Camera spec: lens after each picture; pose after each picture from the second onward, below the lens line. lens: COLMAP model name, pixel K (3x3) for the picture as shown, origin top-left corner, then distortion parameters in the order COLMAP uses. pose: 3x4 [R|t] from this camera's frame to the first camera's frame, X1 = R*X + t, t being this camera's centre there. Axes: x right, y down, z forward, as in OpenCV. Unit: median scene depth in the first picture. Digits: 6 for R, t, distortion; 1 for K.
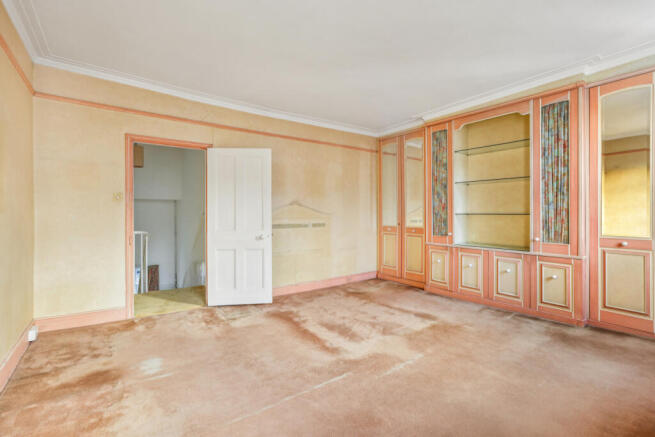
lens RADIAL K [[295.5, 0, 328.3], [0, 295.5, 211.7], [0, 0, 1]] dist [-0.042382, 0.022414]
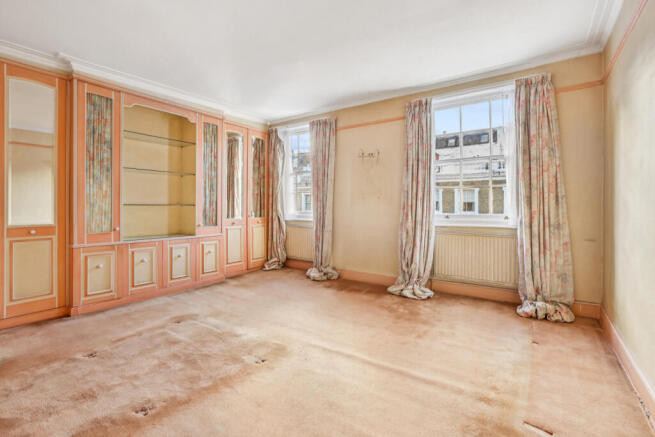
lens RADIAL K [[295.5, 0, 328.3], [0, 295.5, 211.7], [0, 0, 1]] dist [-0.042382, 0.022414]
pose [[-0.296924, -0.028071, 0.954489, -0.577008], [-0.016622, 0.999568, 0.024226, -0.003090], [-0.954757, -0.008672, -0.297262, 0.725199]]
